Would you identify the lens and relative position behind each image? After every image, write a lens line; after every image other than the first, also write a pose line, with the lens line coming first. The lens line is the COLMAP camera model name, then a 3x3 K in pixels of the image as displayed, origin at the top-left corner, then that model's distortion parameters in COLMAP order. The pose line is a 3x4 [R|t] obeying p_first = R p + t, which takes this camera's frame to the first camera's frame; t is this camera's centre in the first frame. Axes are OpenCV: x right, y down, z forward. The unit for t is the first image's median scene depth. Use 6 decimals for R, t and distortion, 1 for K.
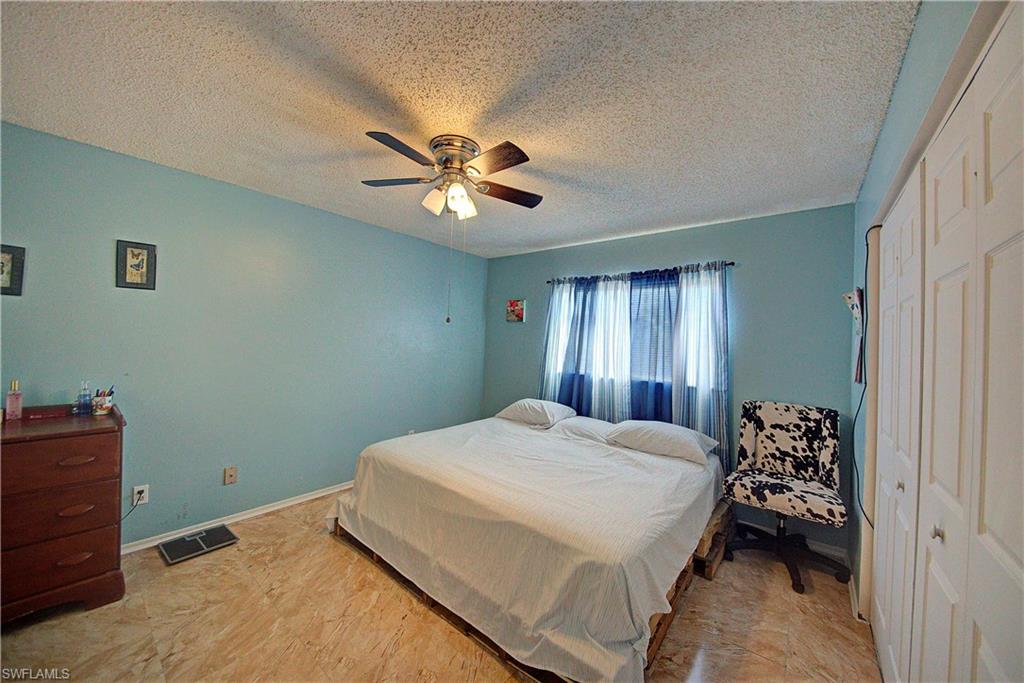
lens RADIAL K [[359.8, 0, 512.0], [0, 359.8, 341.5], [0, 0, 1]] dist [0.000488, -0.000027]
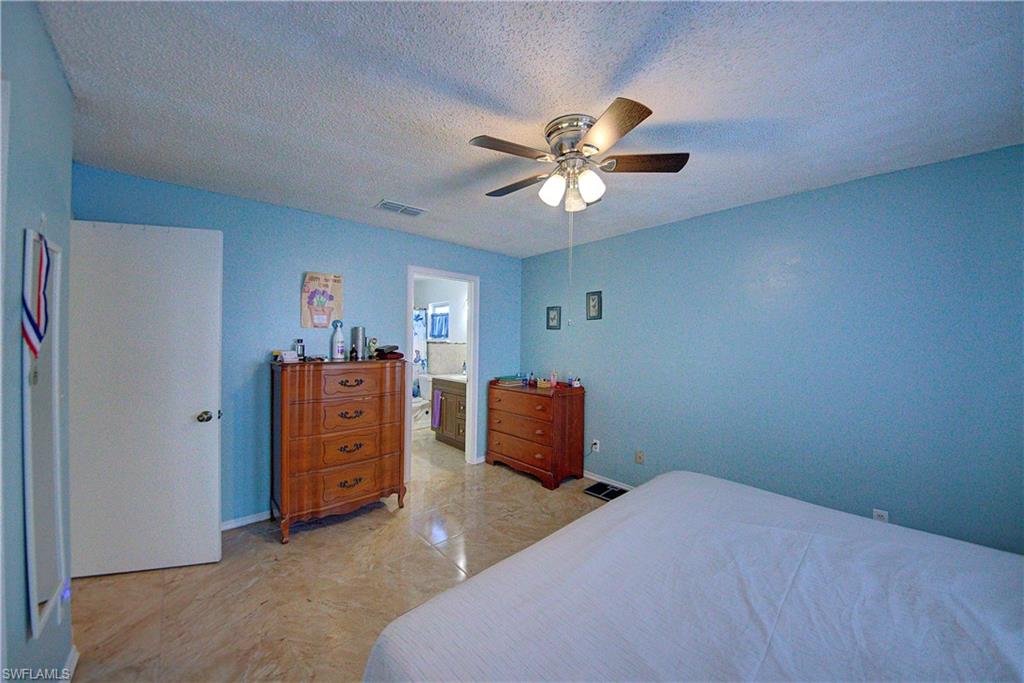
lens RADIAL K [[359.8, 0, 512.0], [0, 359.8, 341.5], [0, 0, 1]] dist [0.000488, -0.000027]
pose [[-0.140838, -0.032919, -0.989485, 0.651979], [-0.018238, 0.999364, -0.030652, 0.012877], [0.989865, 0.013730, -0.141349, 0.859732]]
